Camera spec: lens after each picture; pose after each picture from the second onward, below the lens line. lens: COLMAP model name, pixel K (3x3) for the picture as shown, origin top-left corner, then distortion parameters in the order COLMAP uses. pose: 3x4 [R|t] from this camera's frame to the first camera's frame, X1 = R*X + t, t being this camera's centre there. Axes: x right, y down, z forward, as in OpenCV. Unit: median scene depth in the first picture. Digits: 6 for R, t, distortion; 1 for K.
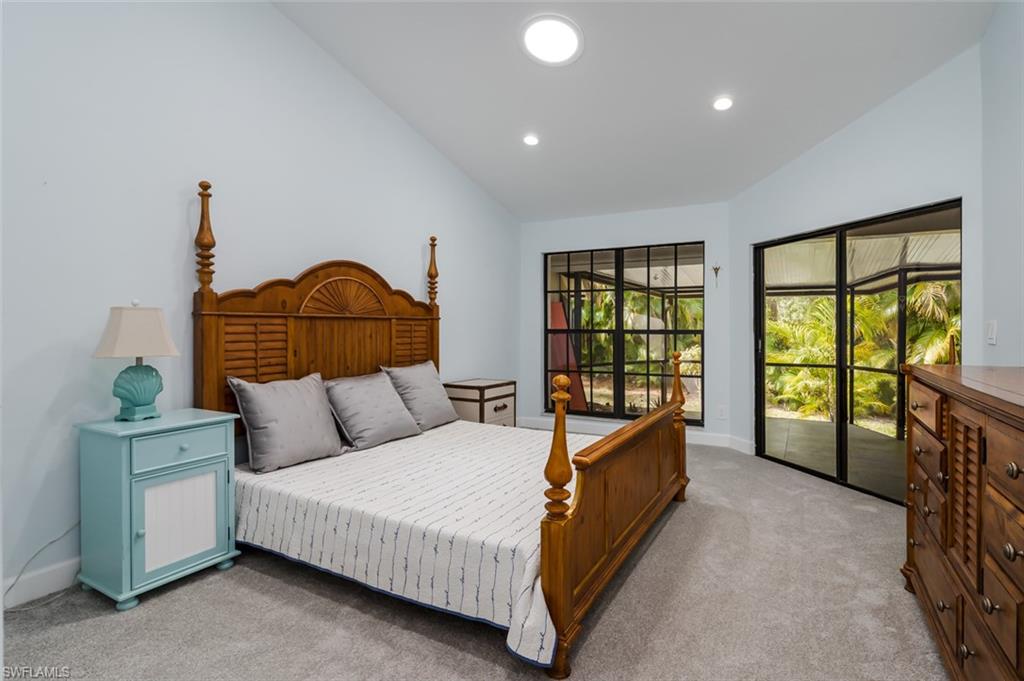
lens RADIAL K [[501.0, 0, 515.2], [0, 501.0, 335.3], [0, 0, 1]] dist [-0.000864, 0.000319]
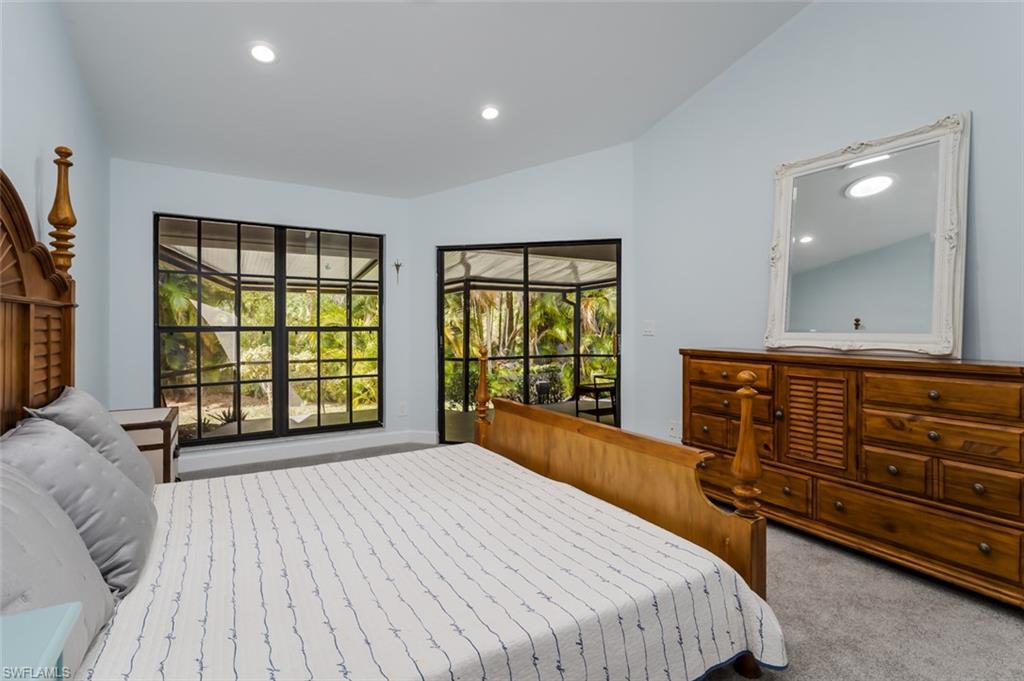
lens RADIAL K [[501.0, 0, 509.8], [0, 501.0, 331.6], [0, 0, 1]] dist [-0.000864, 0.000319]
pose [[0.509302, -0.008133, 0.860549, -0.332403], [0.009633, 0.999947, 0.003749, -0.002758], [-0.860534, 0.006380, 0.509354, 0.297883]]
